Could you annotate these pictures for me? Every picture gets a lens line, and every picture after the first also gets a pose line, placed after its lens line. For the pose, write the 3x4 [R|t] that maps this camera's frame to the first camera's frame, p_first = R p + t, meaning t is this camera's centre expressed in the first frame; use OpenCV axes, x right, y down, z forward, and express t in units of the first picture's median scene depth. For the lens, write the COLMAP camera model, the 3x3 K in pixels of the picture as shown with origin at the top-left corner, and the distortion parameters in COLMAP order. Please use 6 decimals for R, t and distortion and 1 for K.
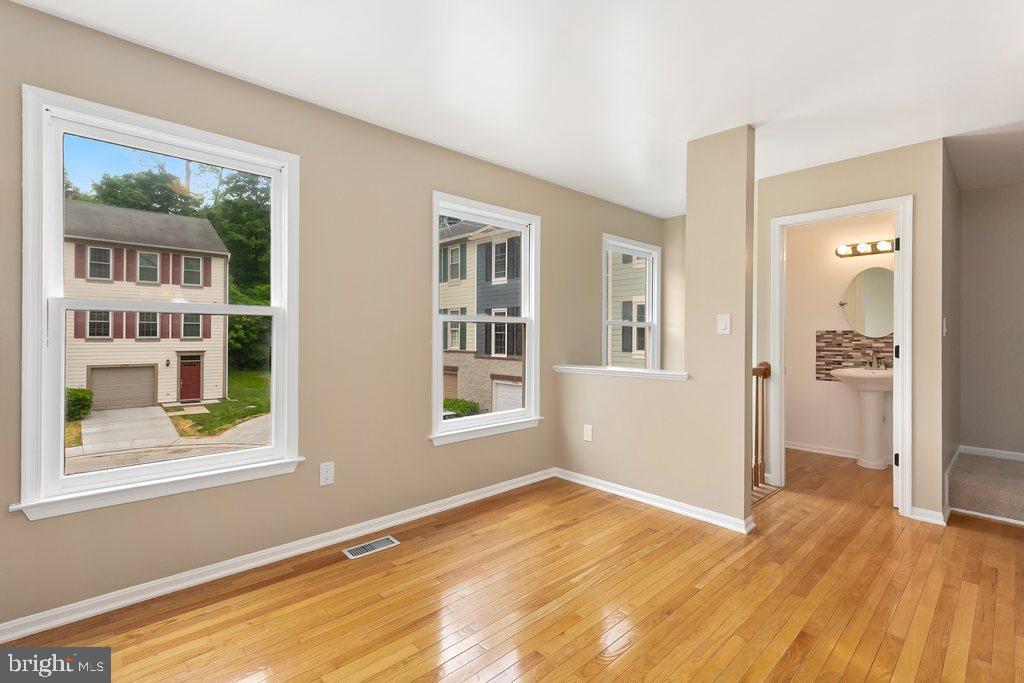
lens RADIAL K [[469.6, 0, 505.5], [0, 469.6, 335.1], [0, 0, 1]] dist [0.016901, -0.001380]
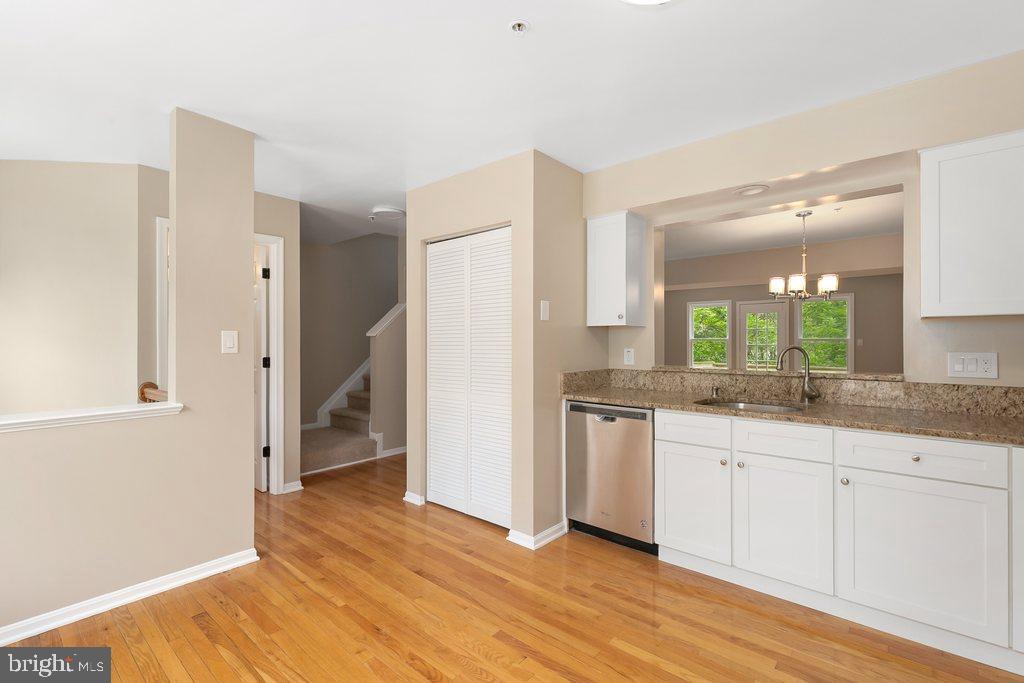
lens RADIAL K [[469.6, 0, 513.4], [0, 469.6, 341.0], [0, 0, 1]] dist [0.016901, -0.001380]
pose [[-0.126285, -0.006087, 0.991975, -0.564349], [-0.003771, 0.999977, 0.005656, -0.036508], [-0.991987, -0.003027, -0.126305, 0.667166]]
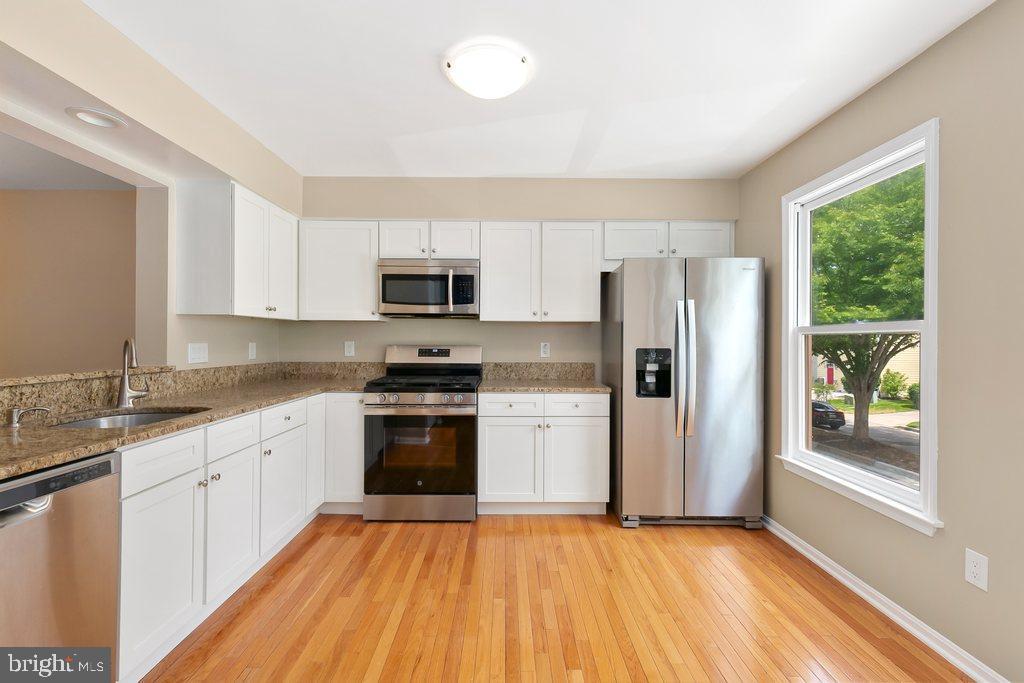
lens RADIAL K [[469.6, 0, 502.1], [0, 469.6, 341.3], [0, 0, 1]] dist [0.016901, -0.001380]
pose [[-0.680311, -0.006707, -0.732892, 0.579759], [-0.005814, 0.999976, -0.003754, -0.016902], [0.732900, 0.001707, -0.680334, 1.005382]]
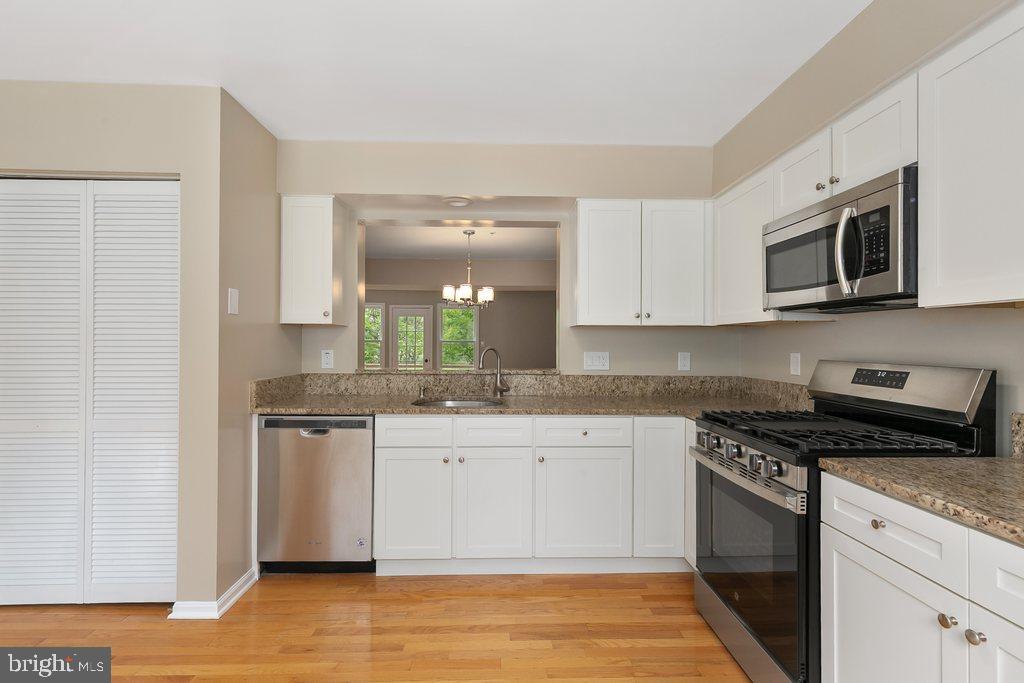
lens RADIAL K [[469.6, 0, 507.1], [0, 469.6, 343.9], [0, 0, 1]] dist [0.016901, -0.001380]
pose [[-0.759317, -0.011658, 0.650617, -0.402034], [-0.012796, 0.999914, 0.002983, -0.034184], [-0.650595, -0.006060, -0.759401, 0.789040]]
